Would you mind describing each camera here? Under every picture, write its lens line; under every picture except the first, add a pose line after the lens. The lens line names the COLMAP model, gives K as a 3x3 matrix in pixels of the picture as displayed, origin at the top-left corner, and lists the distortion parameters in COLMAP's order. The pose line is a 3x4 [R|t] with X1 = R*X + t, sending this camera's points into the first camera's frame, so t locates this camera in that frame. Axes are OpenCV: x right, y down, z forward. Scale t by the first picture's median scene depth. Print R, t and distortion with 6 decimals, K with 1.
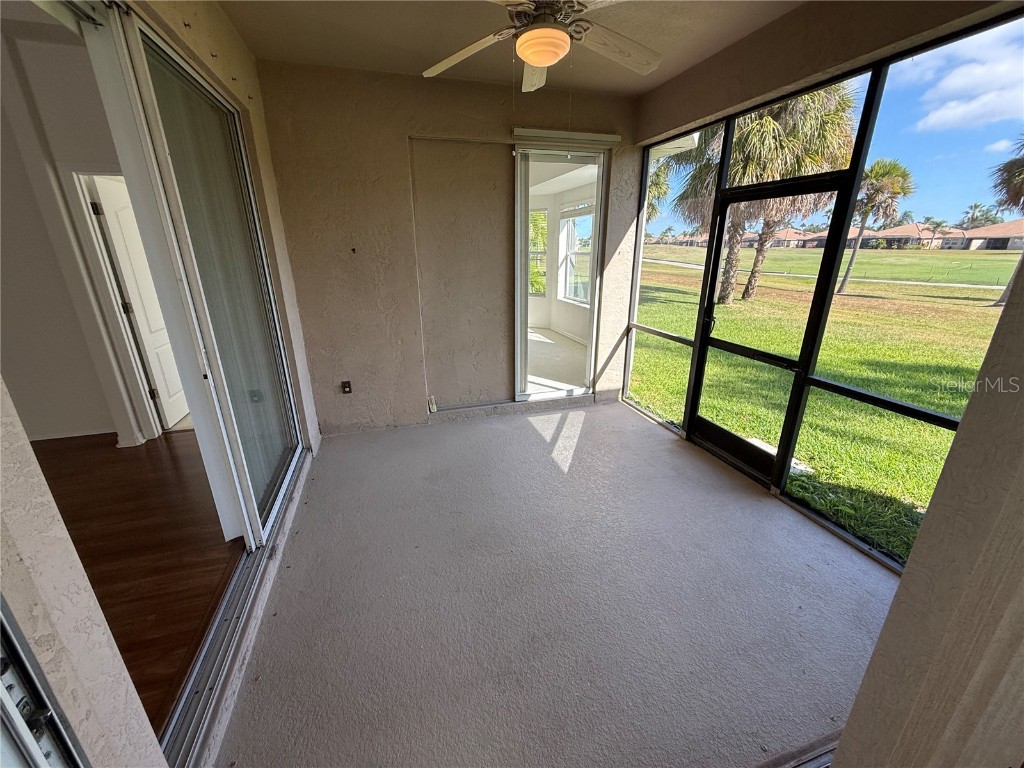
lens RADIAL K [[409.5, 0, 509.7], [0, 409.5, 384.6], [0, 0, 1]] dist [0.000589, -0.000019]
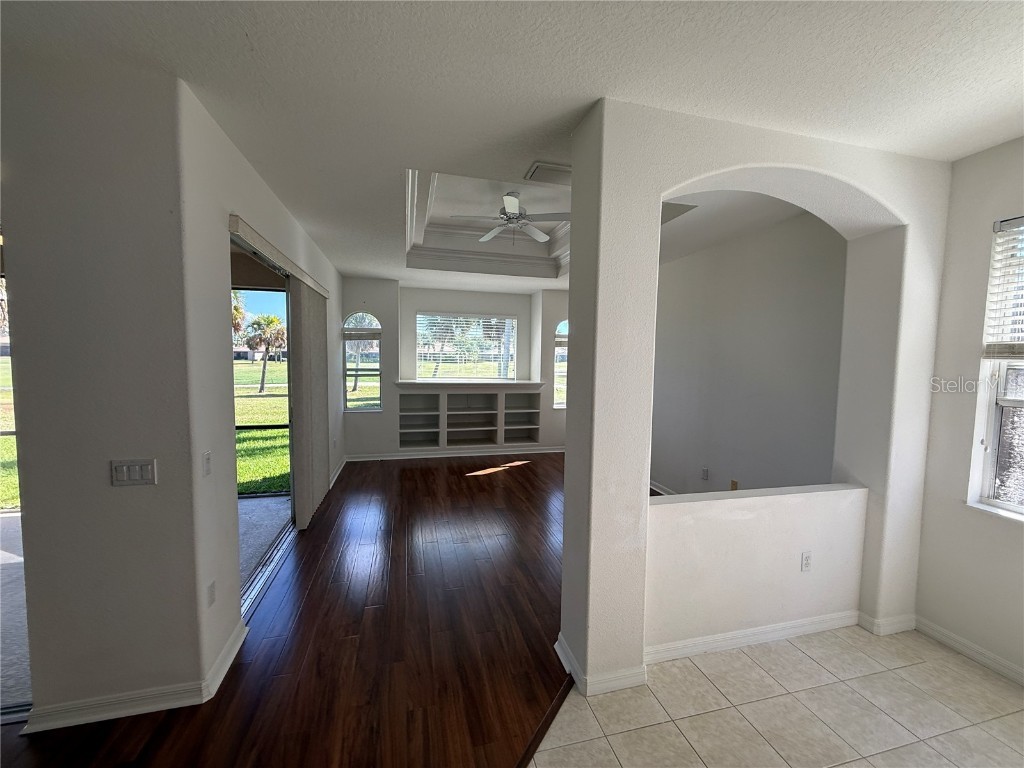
lens RADIAL K [[409.5, 0, 509.7], [0, 409.5, 384.6], [0, 0, 1]] dist [0.000589, -0.000019]
pose [[0.049301, -0.057188, 0.997145, -0.139199], [0.307829, 0.950630, 0.039301, 0.020910], [-0.950164, 0.305013, 0.064471, -0.069602]]
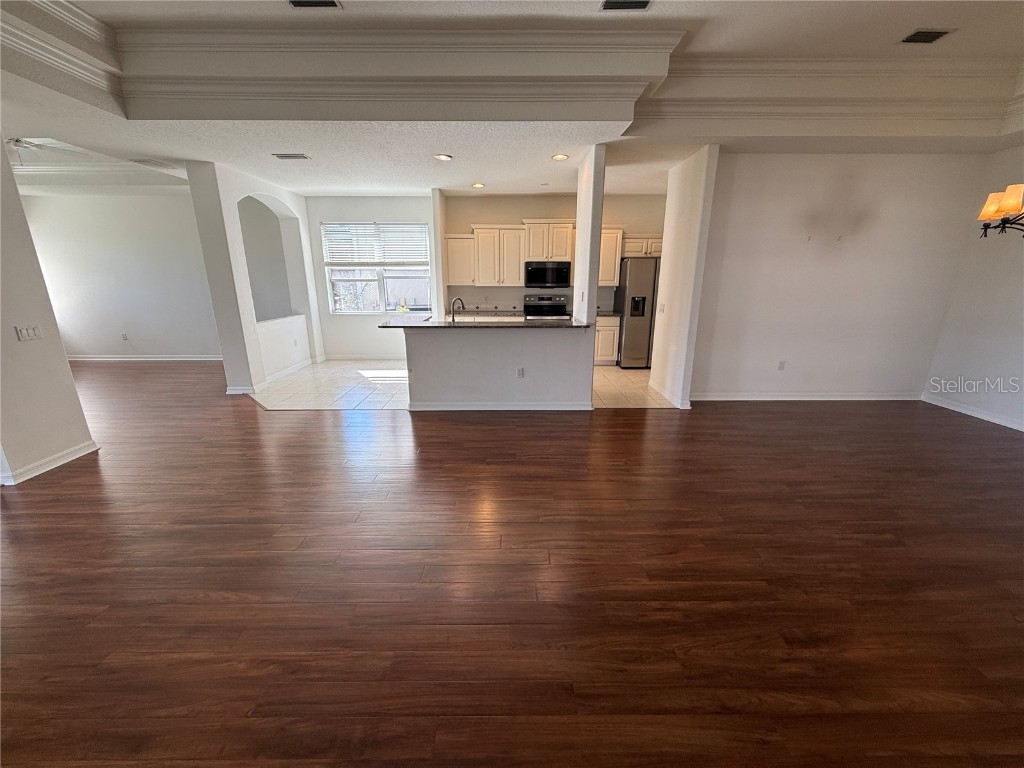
lens RADIAL K [[408.2, 0, 510.2], [0, 408.2, 385.0], [0, 0, 1]] dist [0.001942, 0.000066]
pose [[-0.958245, -0.068568, 0.277605, -0.283216], [0.098948, 0.831336, 0.546891, -0.035471], [-0.268282, 0.551524, -0.789839, 0.110320]]
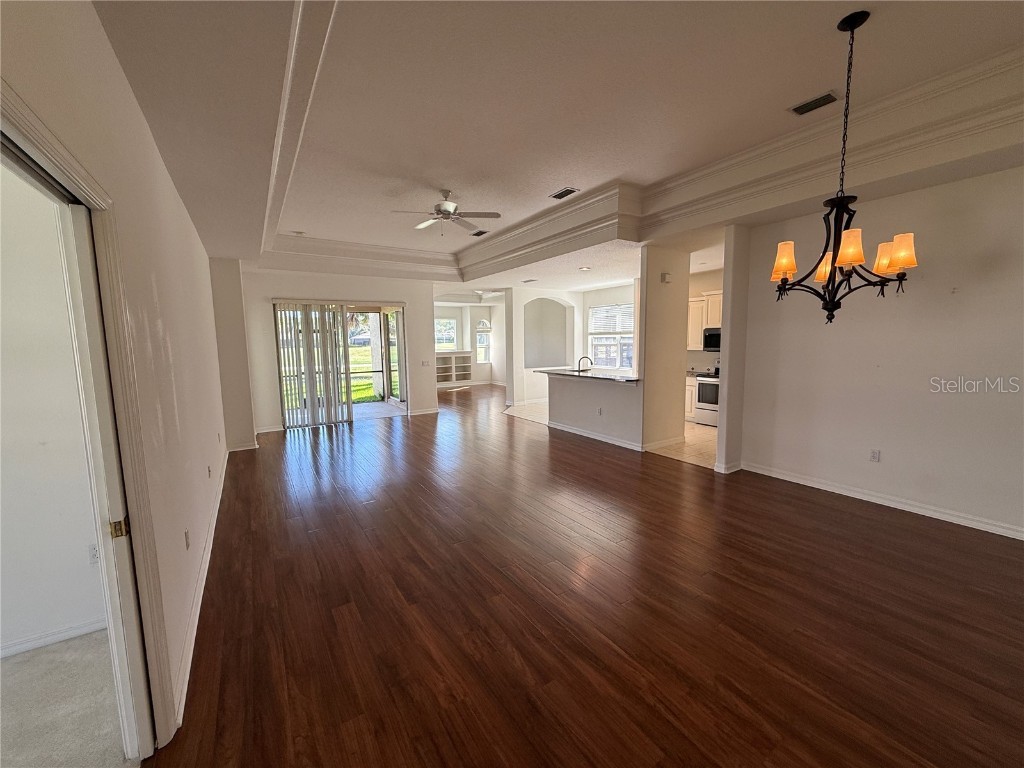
lens RADIAL K [[404.5, 0, 512.0], [0, 404.5, 384.0], [0, 0, 1]] dist [0.001642, 0.000076]
pose [[-0.273544, -0.093652, 0.957289, -0.506822], [0.328592, 0.926273, 0.184512, -0.013157], [-0.903992, 0.365030, -0.222603, 0.043494]]
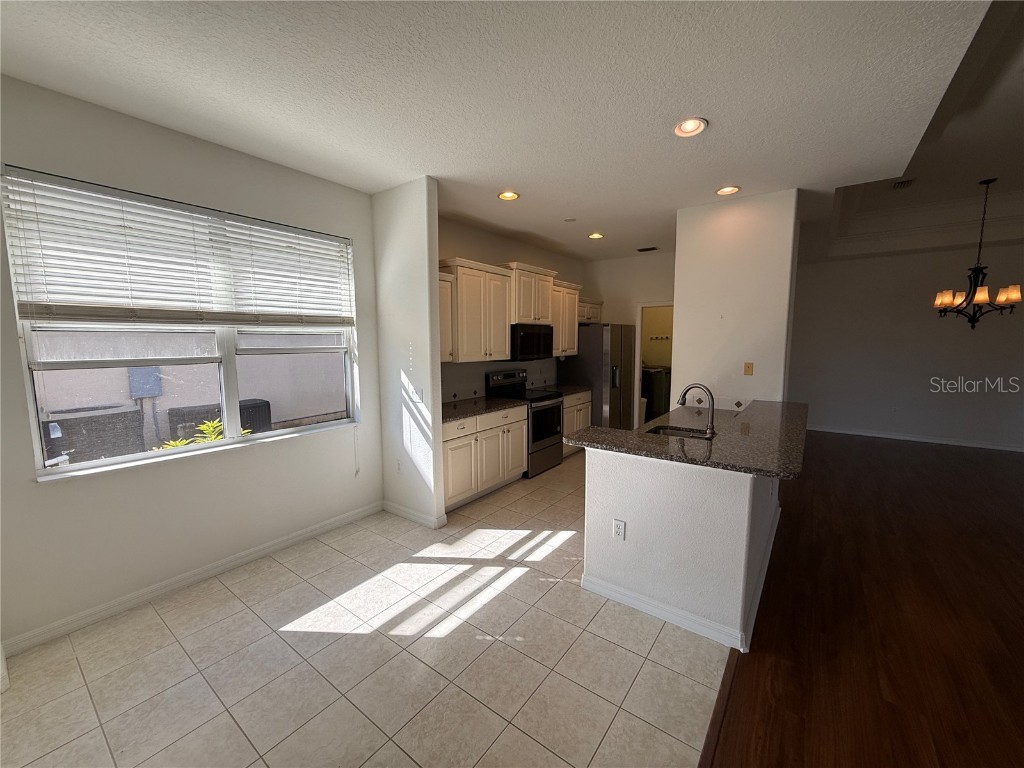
lens RADIAL K [[408.2, 0, 510.2], [0, 408.2, 385.0], [0, 0, 1]] dist [0.001942, 0.000066]
pose [[-0.806687, 0.074372, -0.586281, -0.057565], [-0.182126, 0.912480, 0.366346, 0.014537], [0.562216, 0.402304, -0.722541, -0.041239]]
